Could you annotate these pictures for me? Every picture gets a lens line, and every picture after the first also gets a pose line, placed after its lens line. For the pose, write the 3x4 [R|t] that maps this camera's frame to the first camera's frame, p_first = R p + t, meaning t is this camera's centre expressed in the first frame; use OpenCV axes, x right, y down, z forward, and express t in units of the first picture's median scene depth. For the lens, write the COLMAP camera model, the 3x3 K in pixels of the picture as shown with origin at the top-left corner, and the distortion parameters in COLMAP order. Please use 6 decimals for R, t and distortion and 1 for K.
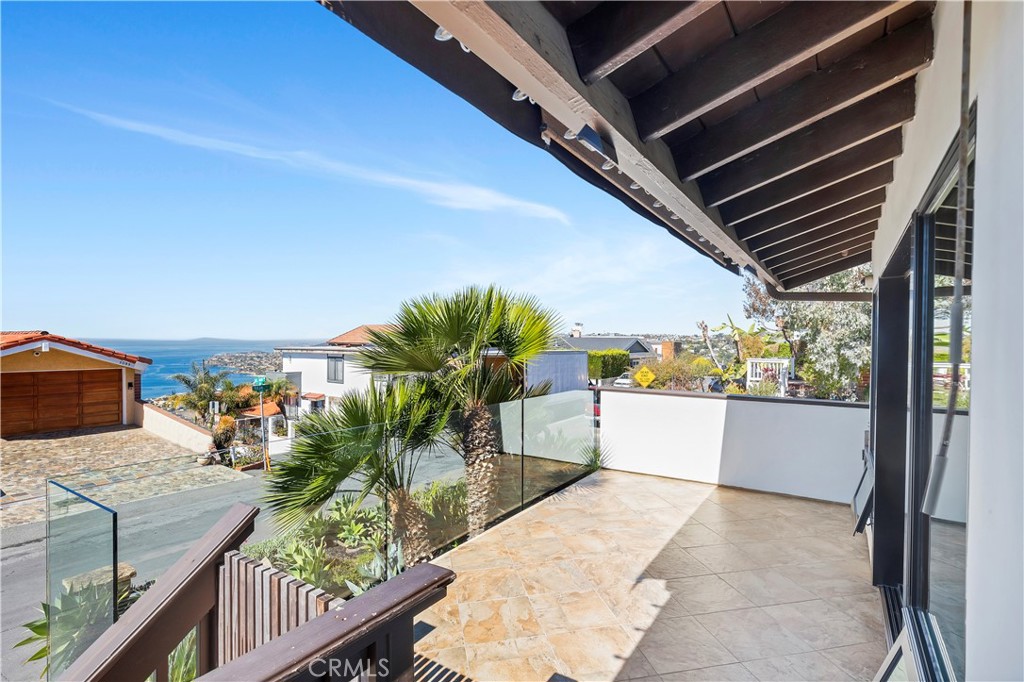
lens RADIAL K [[506.3, 0, 512.0], [0, 506.3, 347.8], [0, 0, 1]] dist [0.000124, -0.000105]
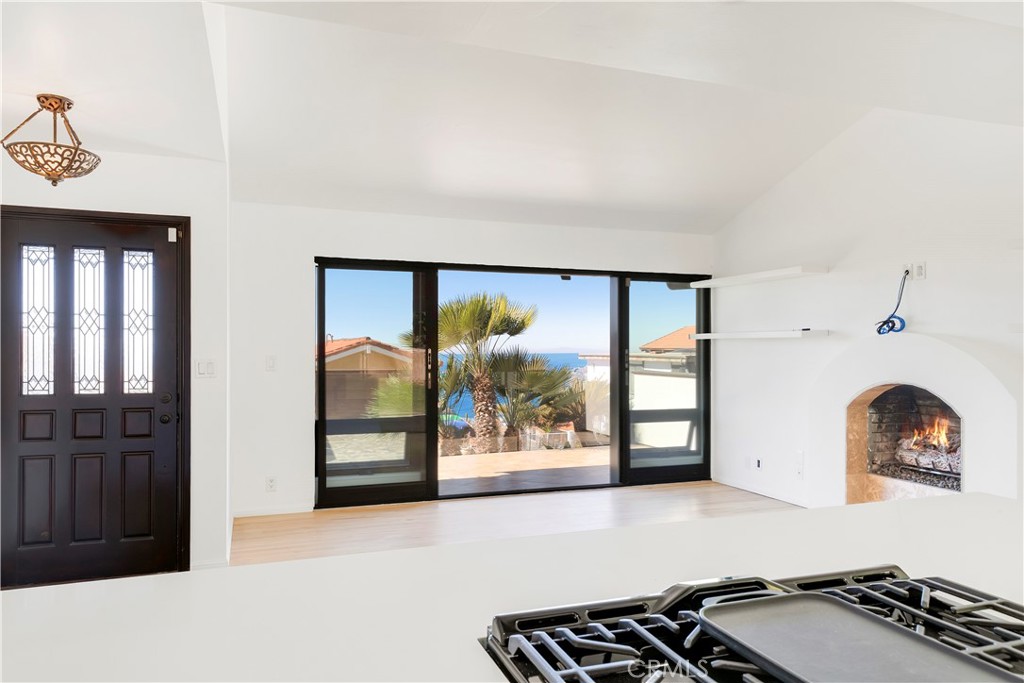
lens RADIAL K [[716.4, 0, 510.6], [0, 716.4, 340.7], [0, 0, 1]] dist [0.025267, 0.006758]
pose [[0.801560, -0.015644, -0.597709, 0.262329], [-0.001568, 0.999599, -0.028265, 0.016283], [0.597912, 0.023593, 0.801215, -0.128594]]
